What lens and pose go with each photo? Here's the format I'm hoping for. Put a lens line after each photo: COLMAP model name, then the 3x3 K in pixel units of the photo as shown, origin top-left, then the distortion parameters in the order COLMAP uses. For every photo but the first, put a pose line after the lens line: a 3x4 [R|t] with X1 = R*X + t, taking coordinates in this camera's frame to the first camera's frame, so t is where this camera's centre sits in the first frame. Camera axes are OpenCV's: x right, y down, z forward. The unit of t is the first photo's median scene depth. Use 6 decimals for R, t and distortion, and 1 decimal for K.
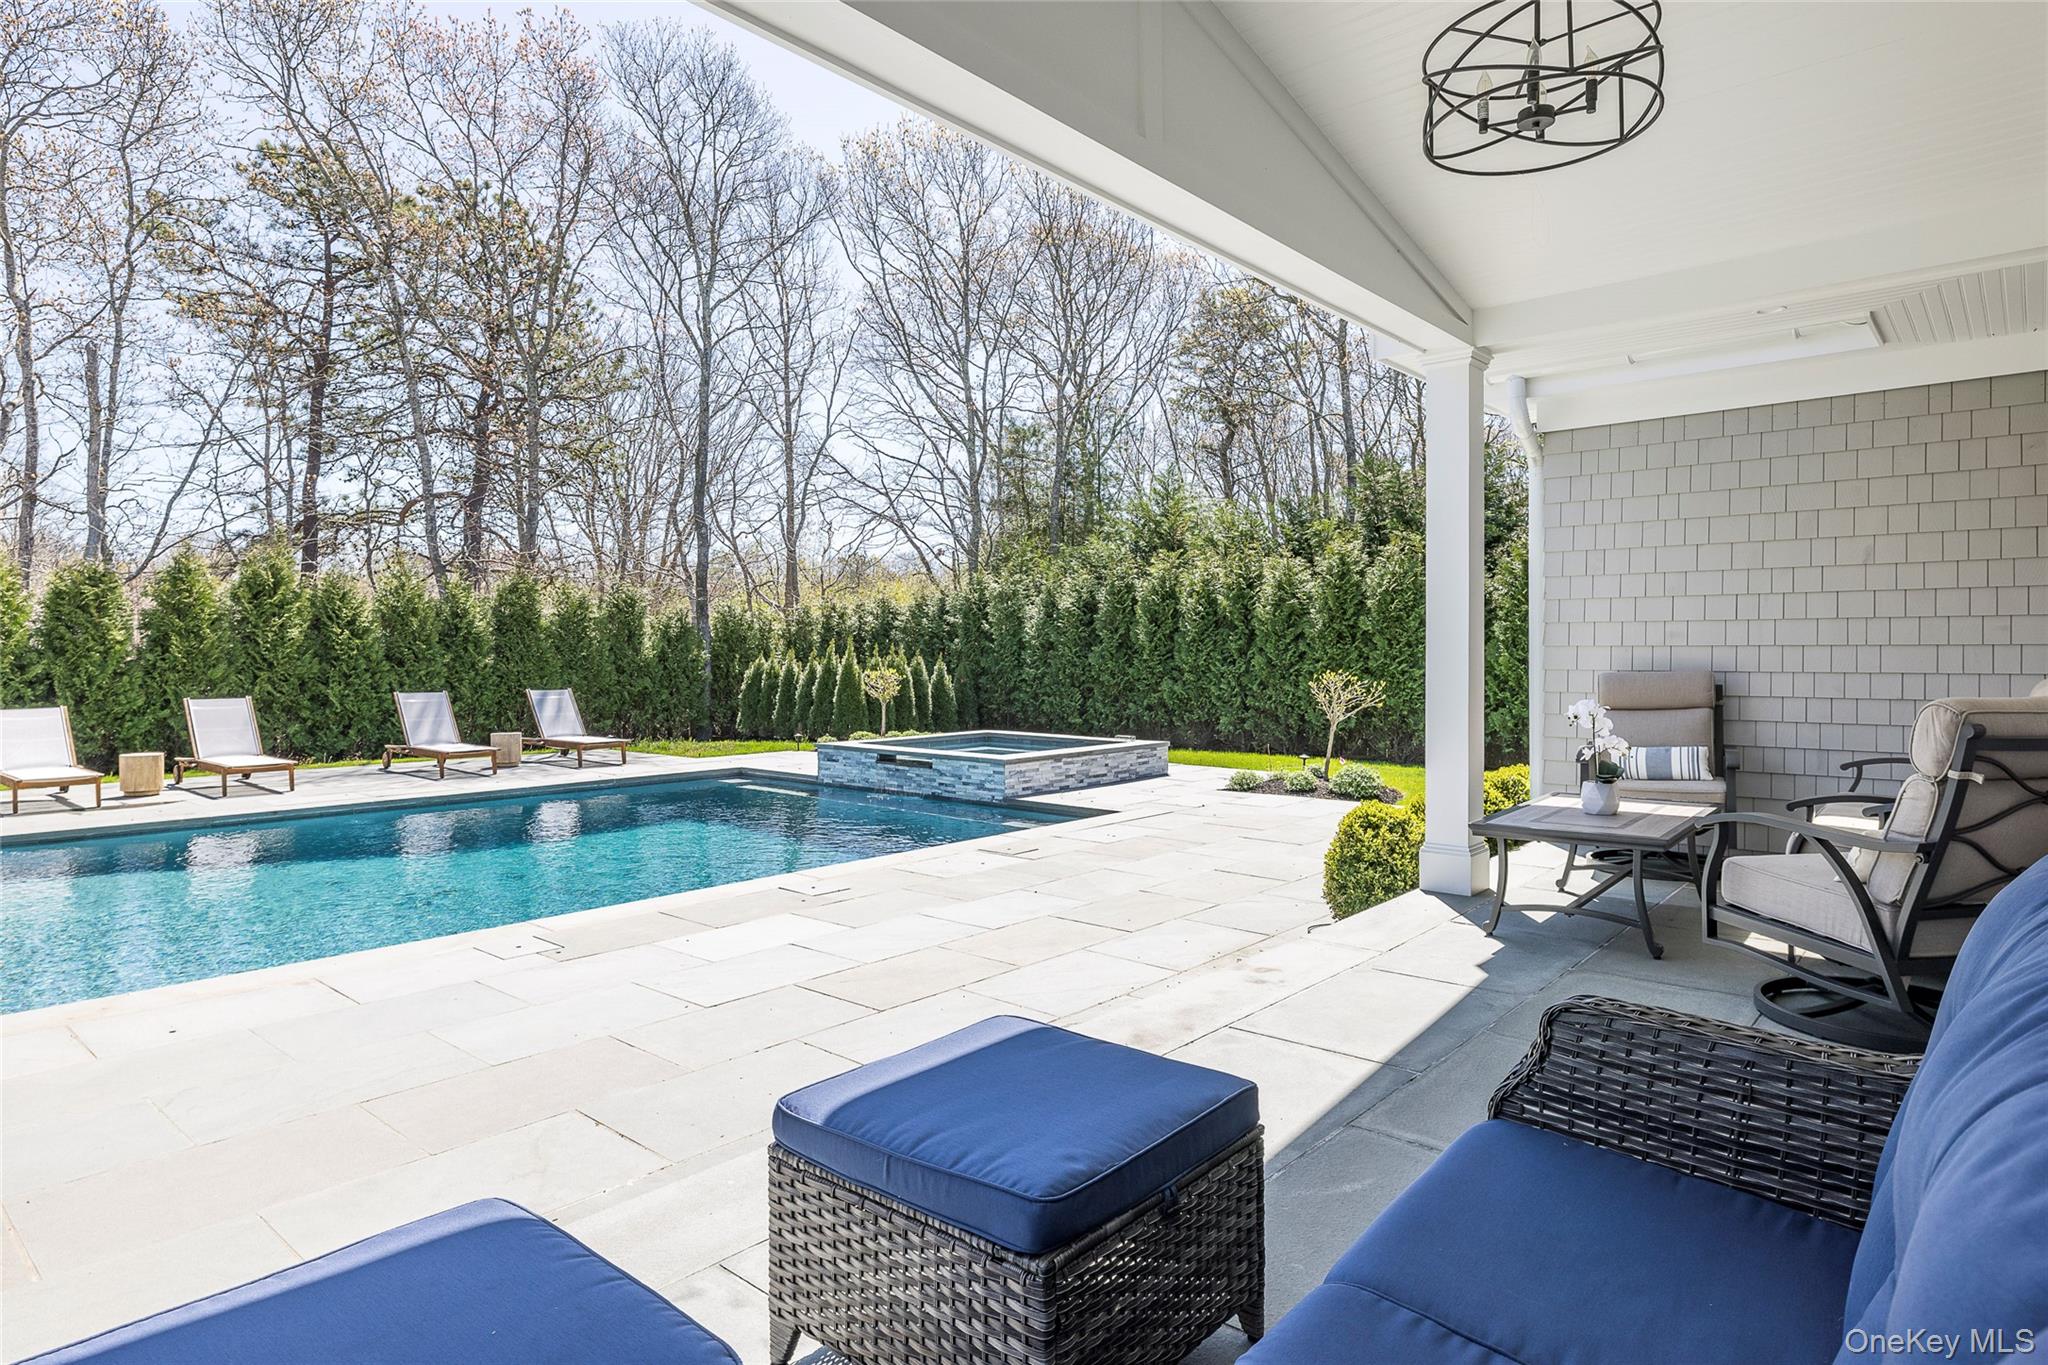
lens RADIAL K [[1147.7, 0, 1024.4], [0, 1147.7, 655.0], [0, 0, 1]] dist [-0.001095, -0.000430]
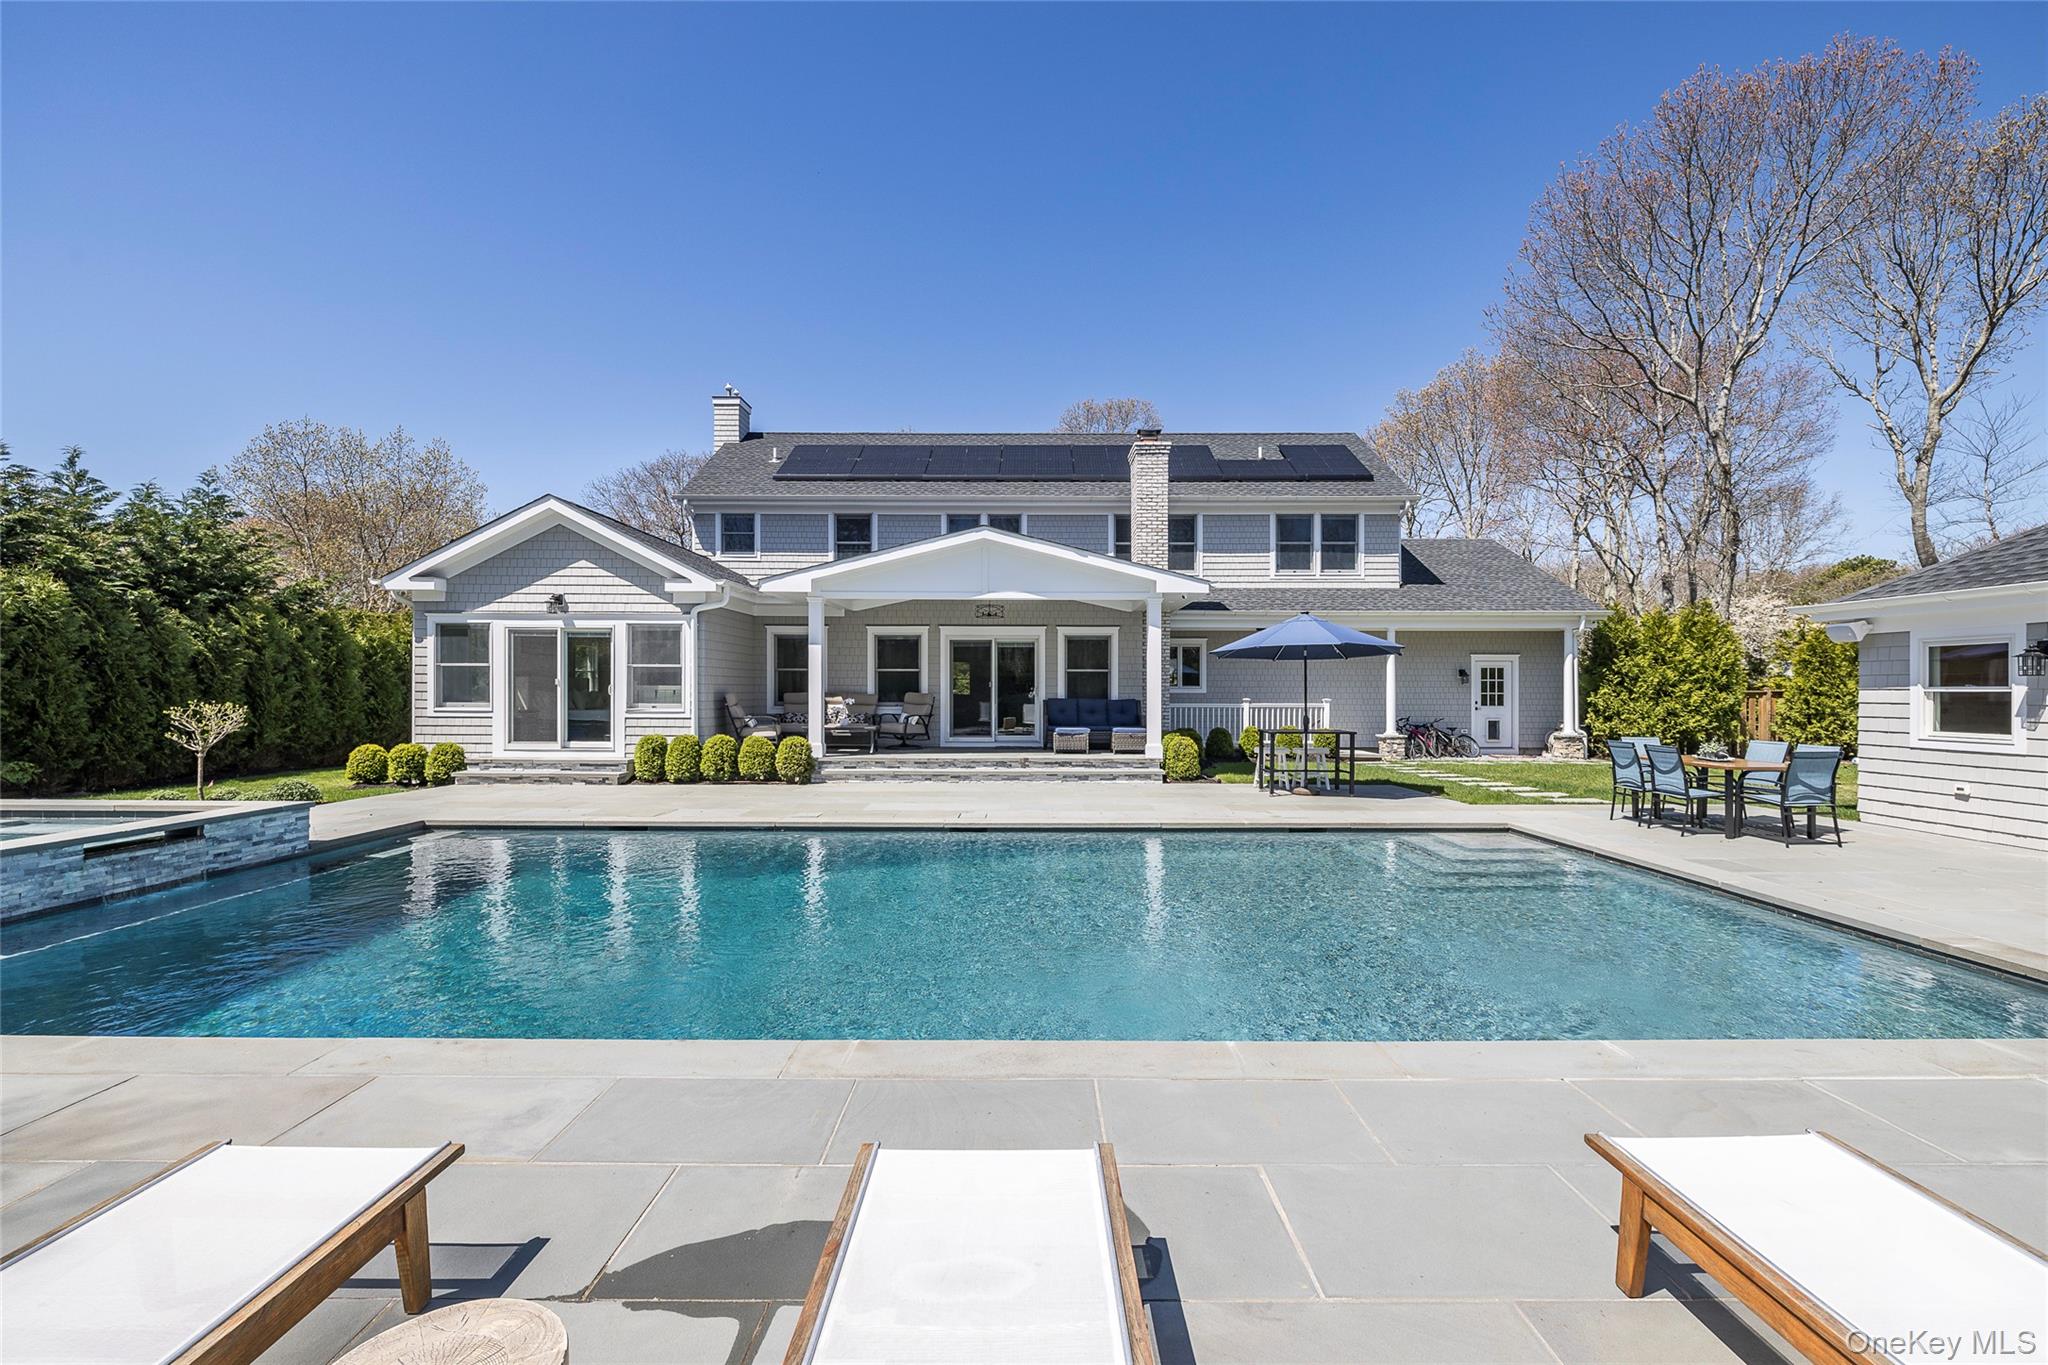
lens RADIAL K [[858.0, 0, 1024.0], [0, 858.0, 682.5], [0, 0, 1]] dist [-0.000420, 0.000164]
pose [[-0.653327, 0.004844, 0.757060, -0.733448], [0.000742, 0.999983, -0.005758, 0.000856], [-0.757075, -0.003200, -0.653320, 0.825885]]
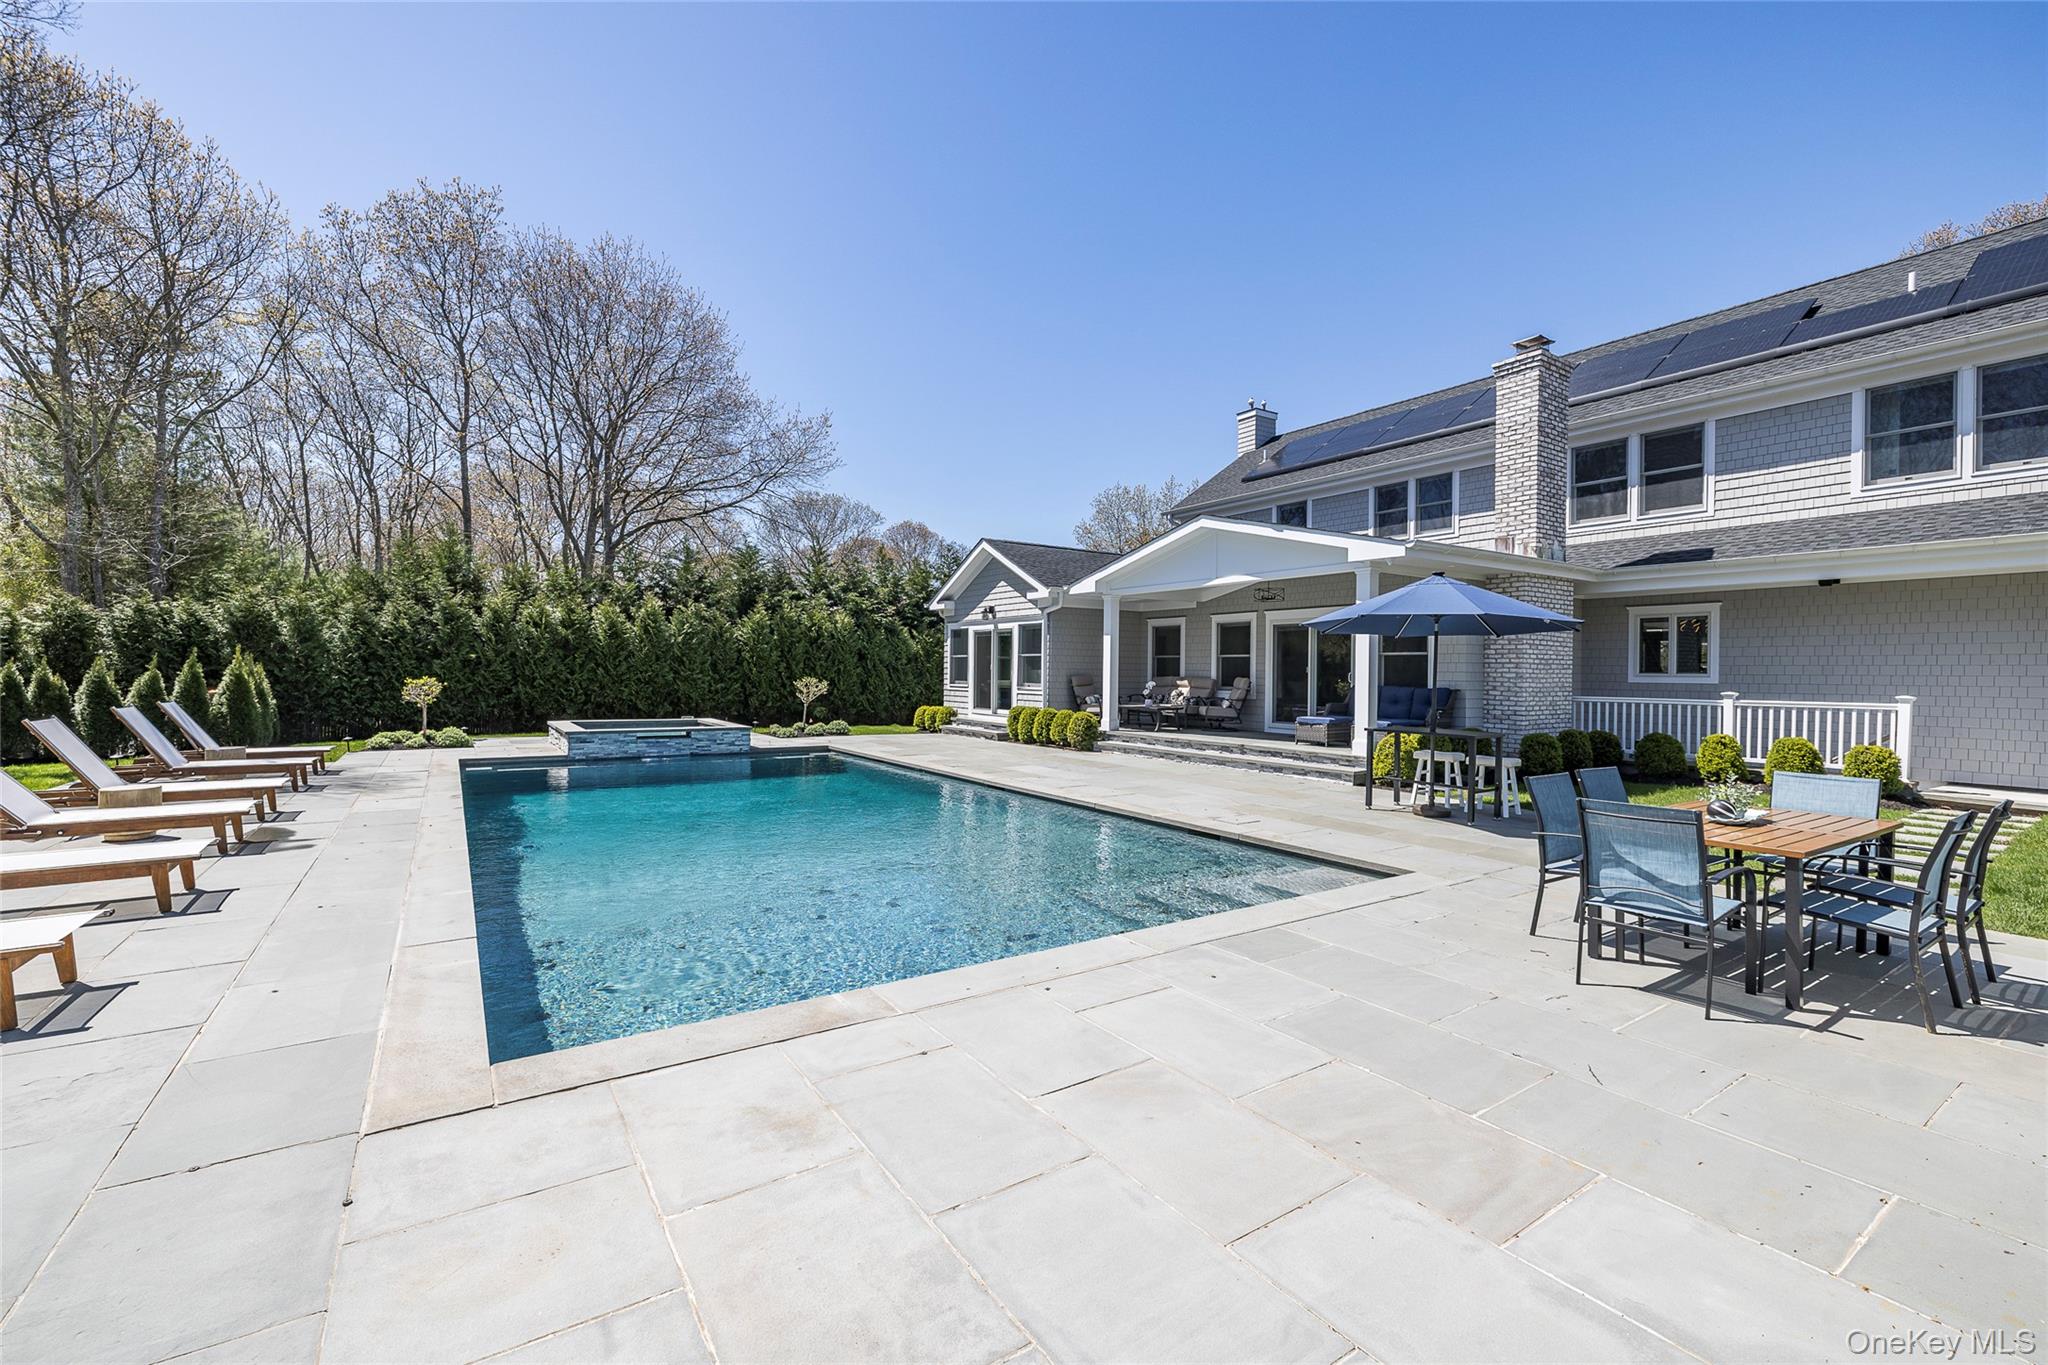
lens RADIAL K [[834.1, 0, 1024.0], [0, 834.1, 682.5], [0, 0, 1]] dist [-0.009024, 0.000165]
pose [[0.264787, -0.007769, 0.964276, -0.940631], [-0.006926, 0.999926, 0.009958, 0.004734], [-0.964282, -0.009316, 0.264714, 0.199156]]
